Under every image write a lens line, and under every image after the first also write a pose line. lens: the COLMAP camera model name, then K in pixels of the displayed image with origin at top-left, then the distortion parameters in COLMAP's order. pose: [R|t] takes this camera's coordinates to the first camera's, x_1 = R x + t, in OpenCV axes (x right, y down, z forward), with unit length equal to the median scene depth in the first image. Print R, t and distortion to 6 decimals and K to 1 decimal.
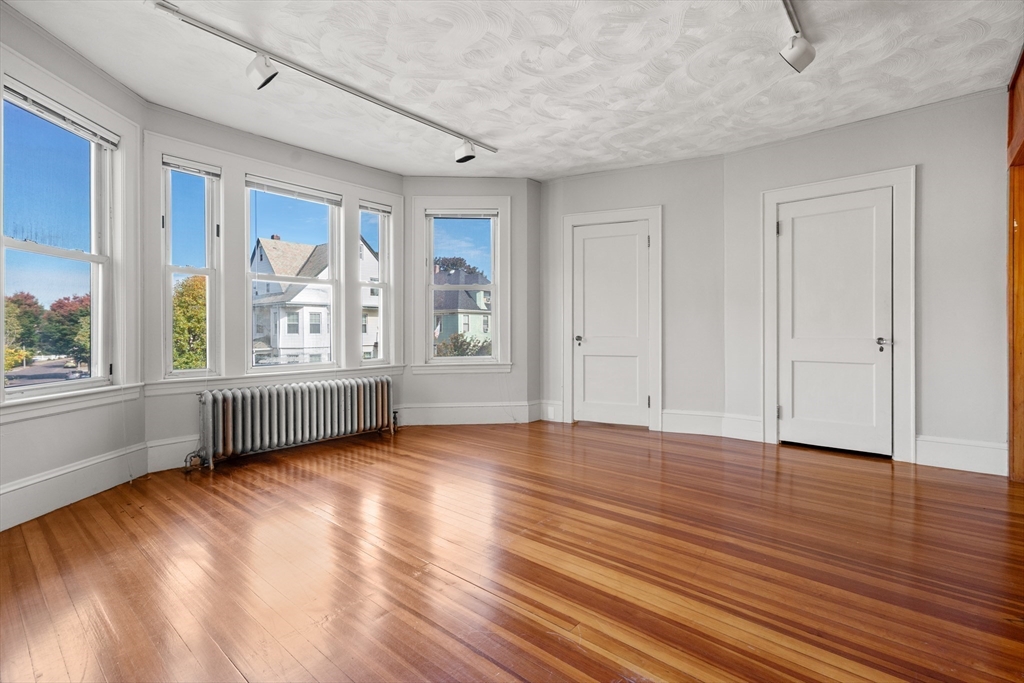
lens RADIAL K [[477.8, 0, 510.1], [0, 477.8, 331.4], [0, 0, 1]] dist [-0.000151, -0.000267]
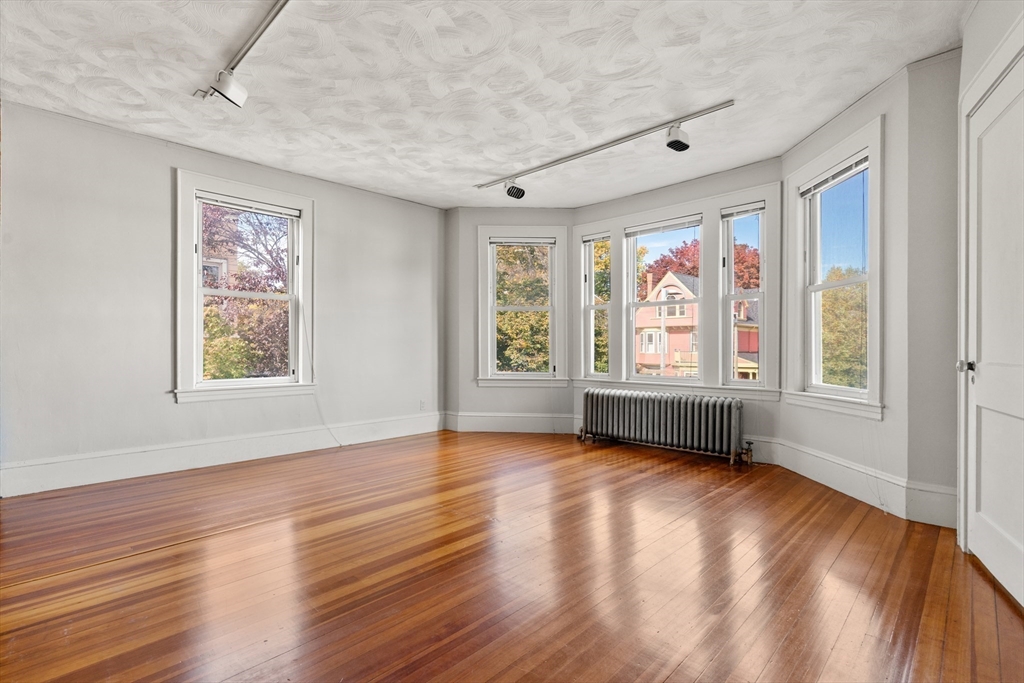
lens RADIAL K [[477.8, 0, 520.9], [0, 477.8, 350.2], [0, 0, 1]] dist [-0.000151, -0.000267]
pose [[-0.045664, 0.009440, -0.998912, 0.786167], [0.000059, 0.999955, 0.009448, -0.006205], [0.998957, 0.000373, -0.045663, 0.777275]]
